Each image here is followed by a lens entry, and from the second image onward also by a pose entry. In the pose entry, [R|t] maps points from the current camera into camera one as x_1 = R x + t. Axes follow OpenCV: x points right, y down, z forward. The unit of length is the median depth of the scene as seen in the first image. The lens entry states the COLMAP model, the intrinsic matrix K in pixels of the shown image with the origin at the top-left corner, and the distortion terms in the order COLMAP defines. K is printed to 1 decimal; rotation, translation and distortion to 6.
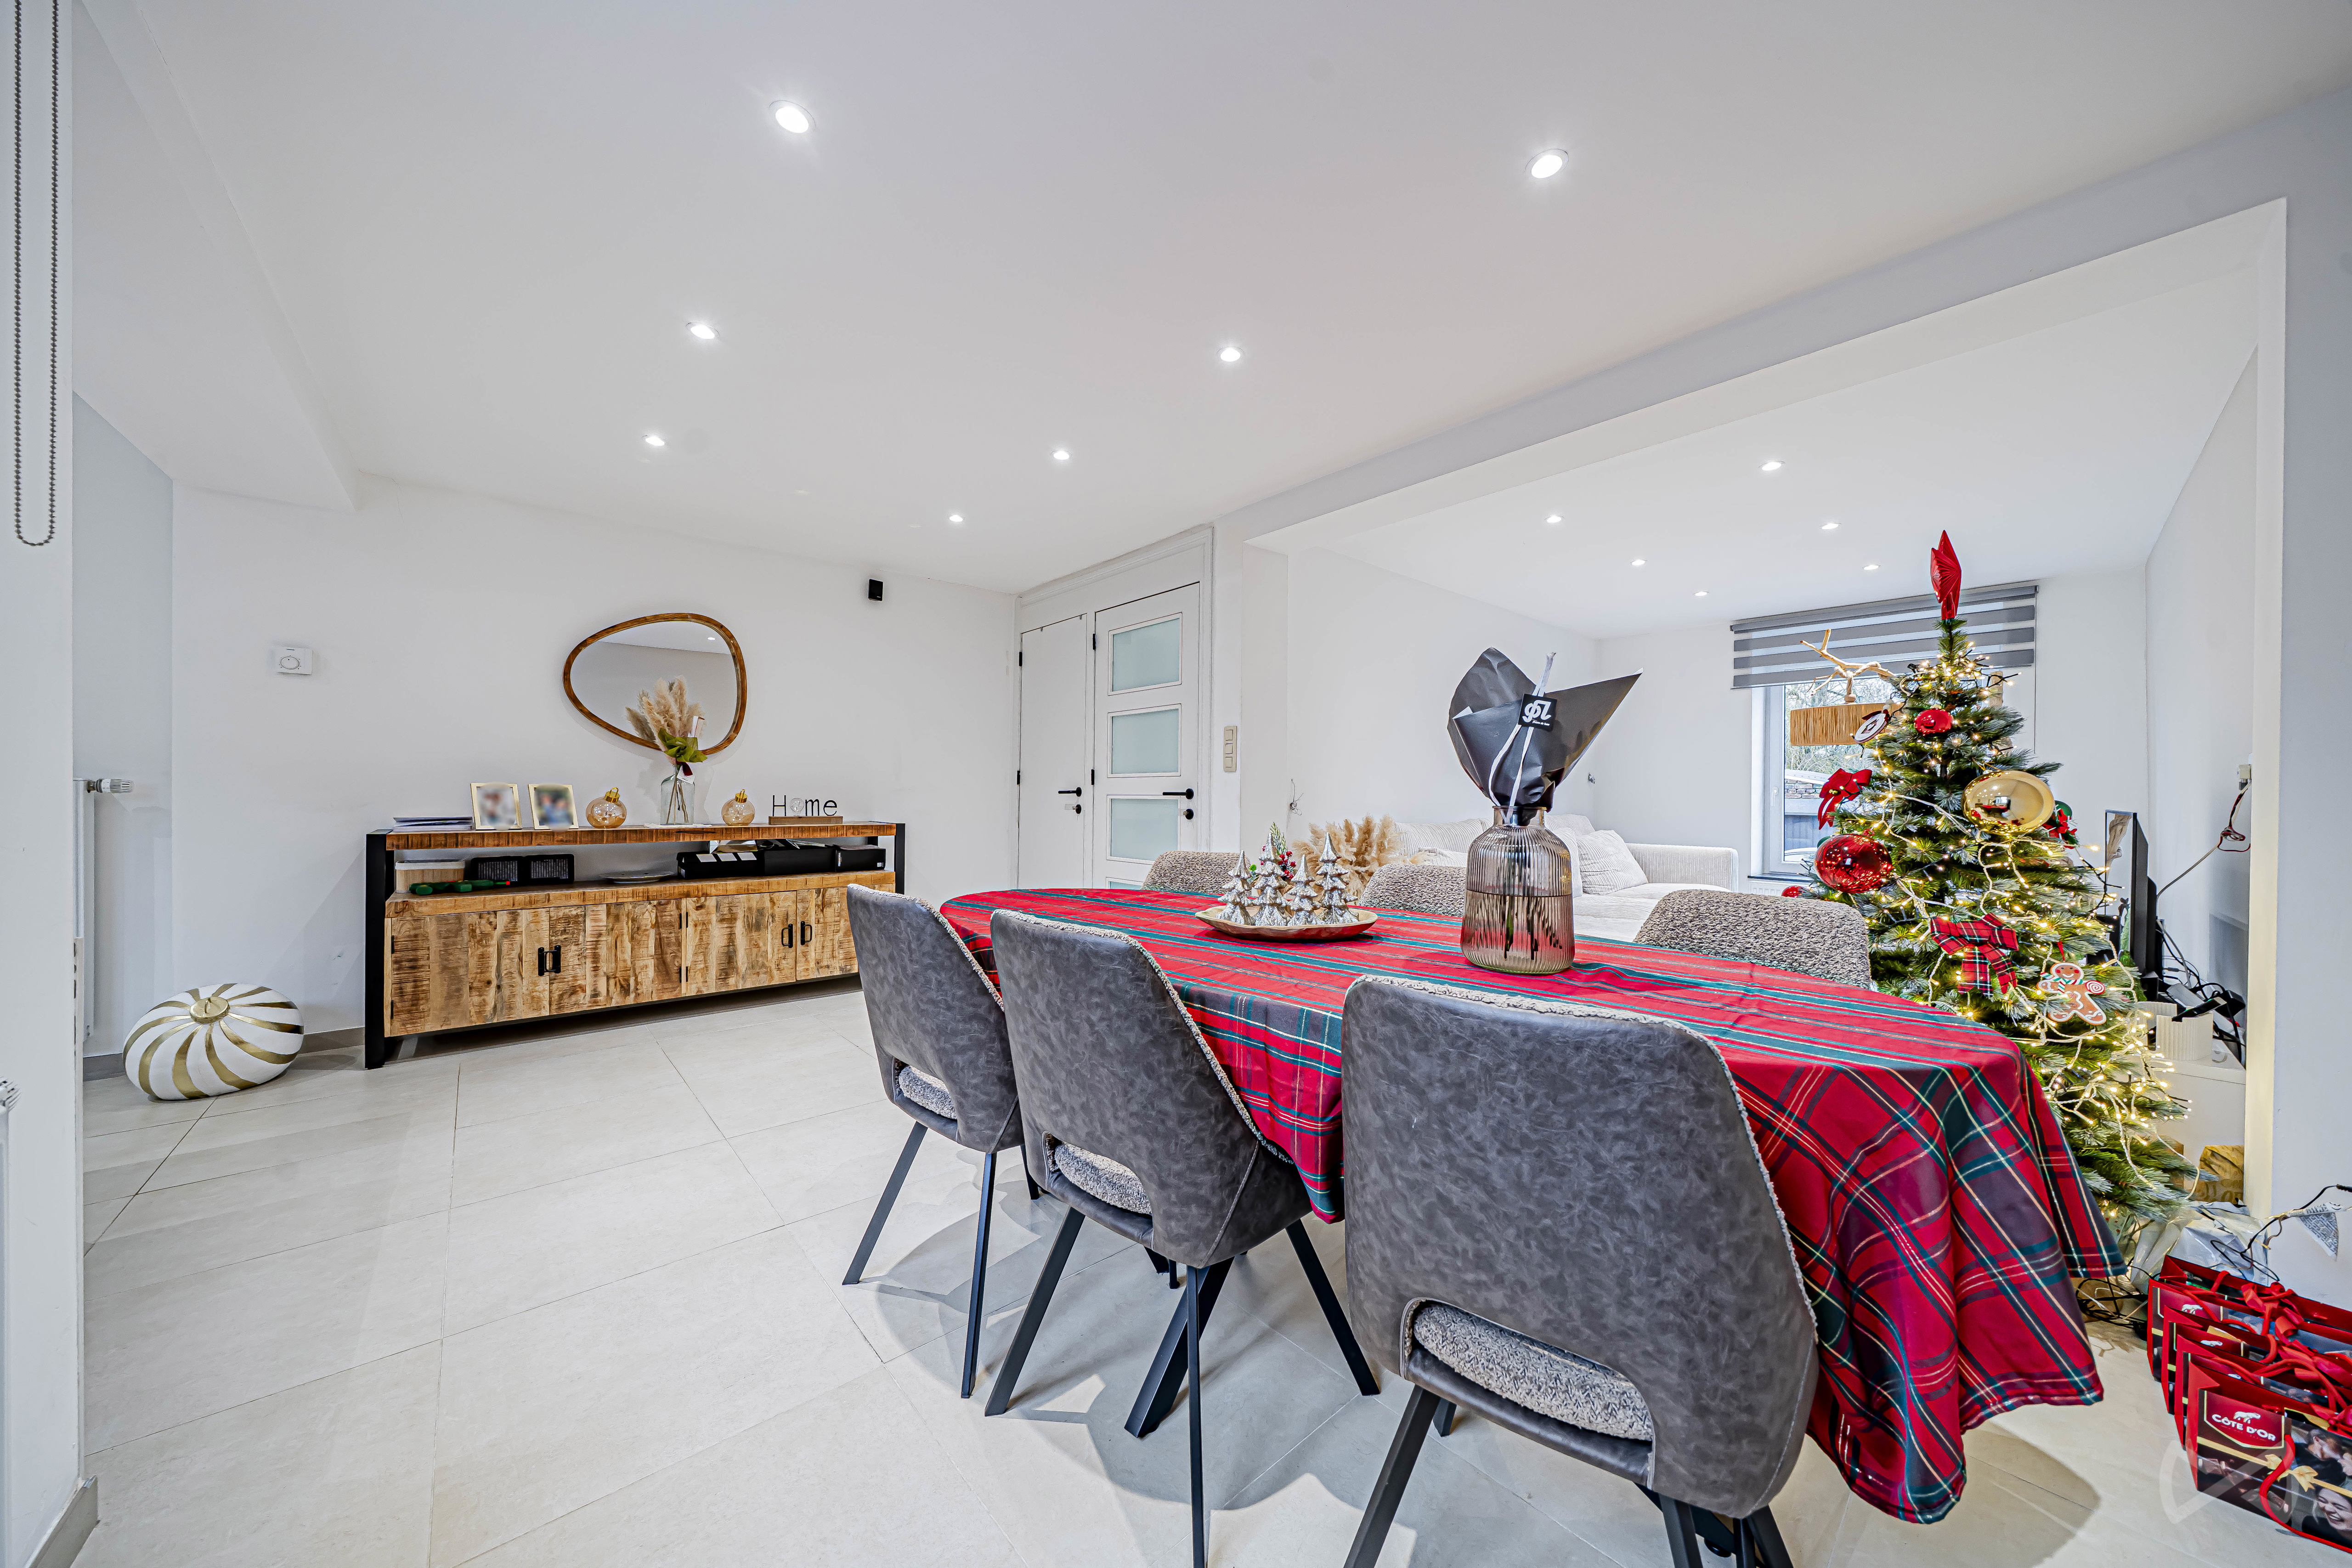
lens RADIAL K [[799.1, 0, 1167.9], [0, 799.1, 790.2], [0, 0, 1]] dist [-0.006527, 0.000248]
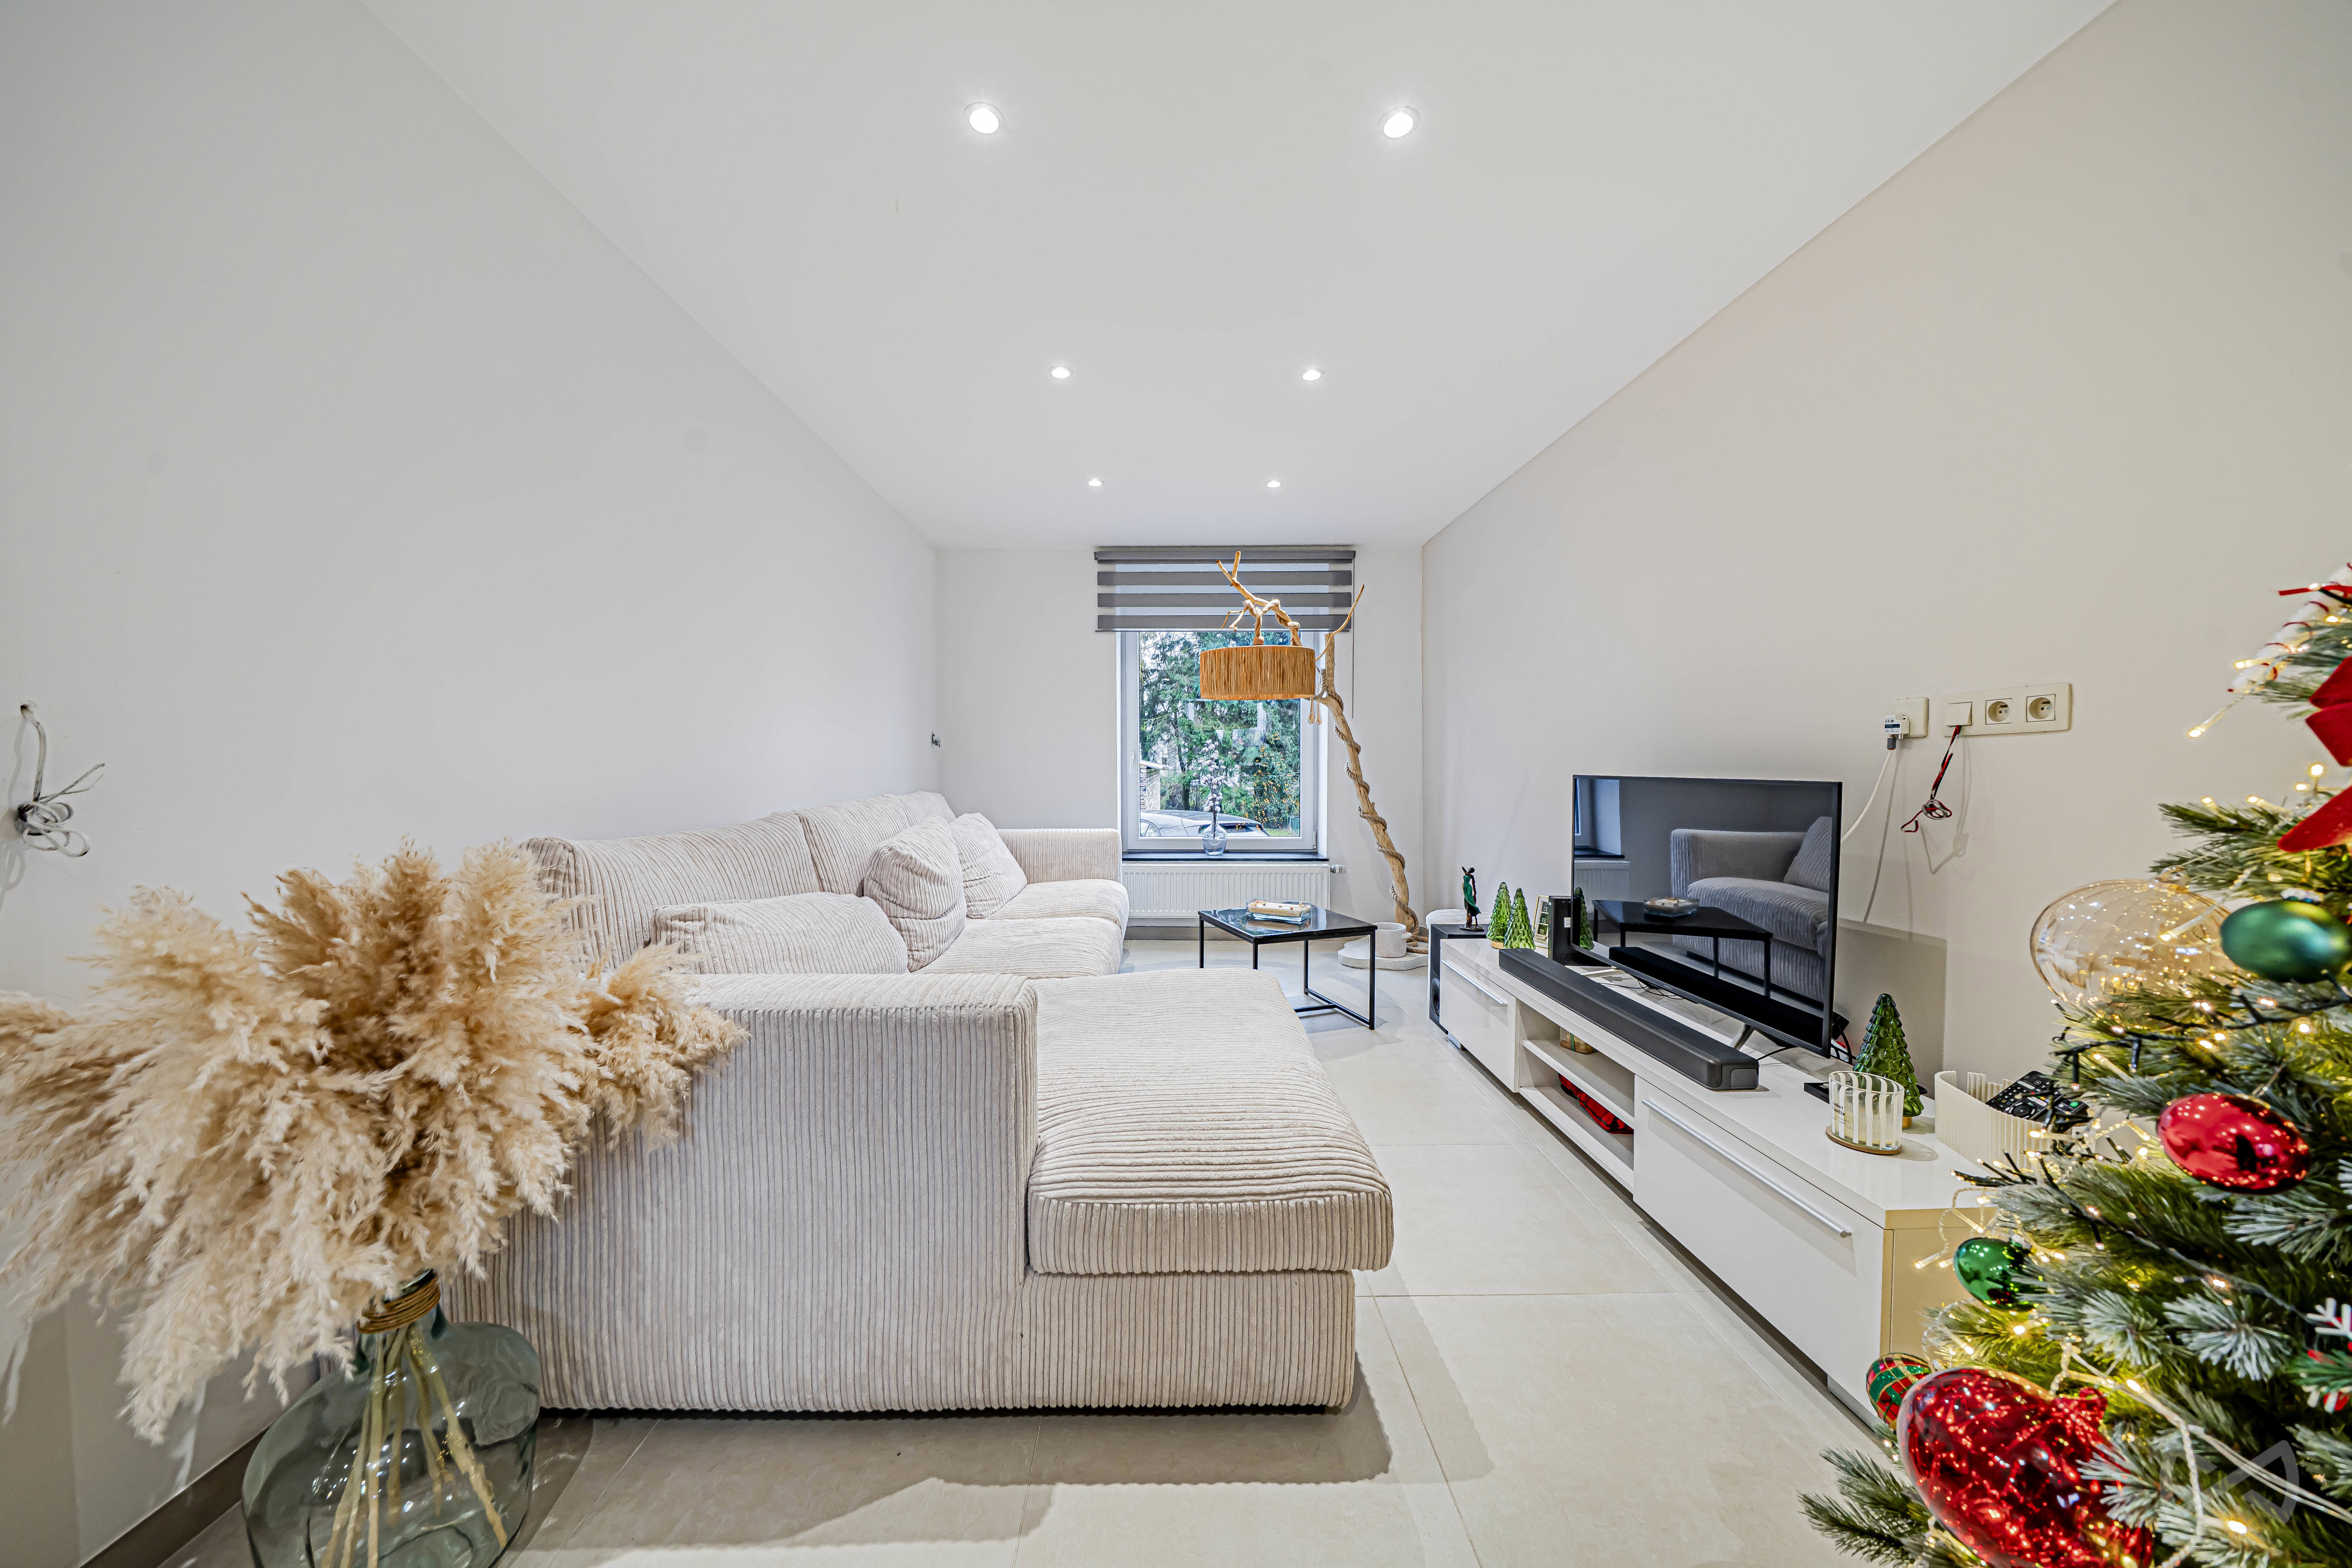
lens RADIAL K [[799.1, 0, 1167.9], [0, 799.1, 790.2], [0, 0, 1]] dist [-0.006527, 0.000248]
pose [[0.657528, -0.033464, 0.752686, 0.169435], [0.003139, 0.999126, 0.041678, 0.002229], [-0.753423, -0.025042, 0.657059, 0.505967]]
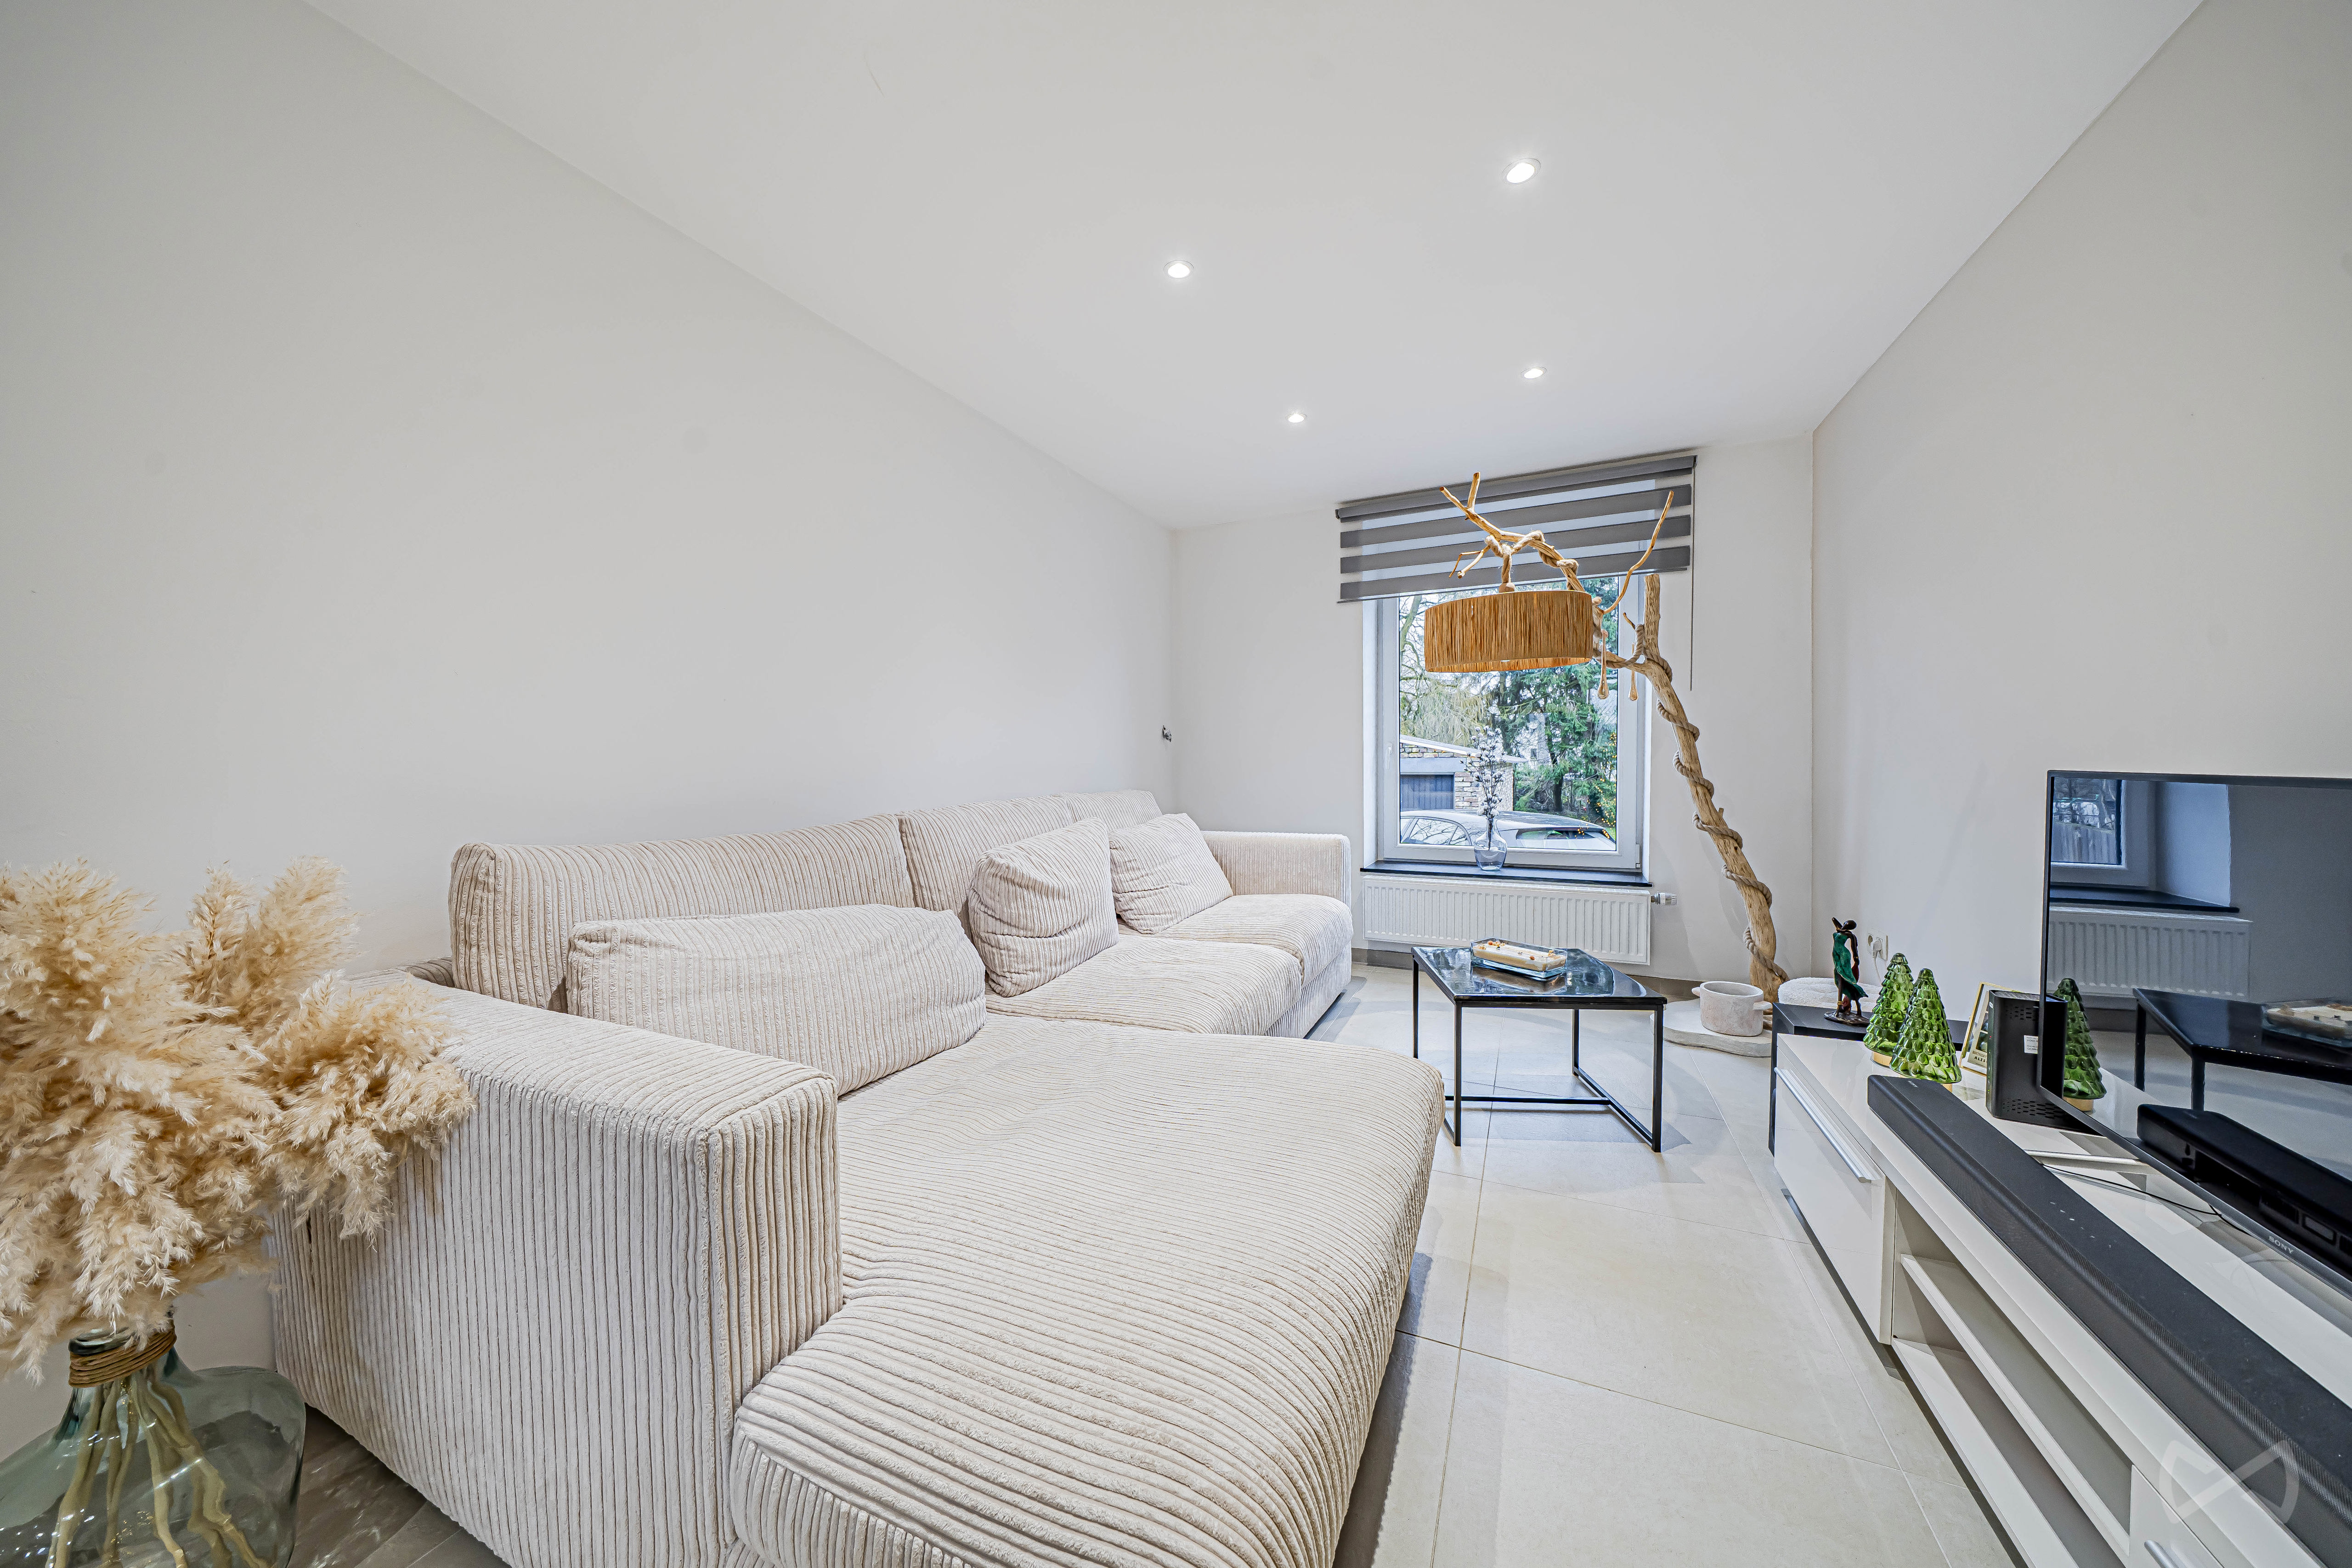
lens RADIAL K [[799.1, 0, 1167.9], [0, 799.1, 790.2], [0, 0, 1]] dist [-0.006527, 0.000248]
pose [[0.915992, -0.032781, 0.399855, 0.358848], [0.016047, 0.998852, 0.045128, 0.004064], [-0.400875, -0.034920, 0.915467, 0.520042]]
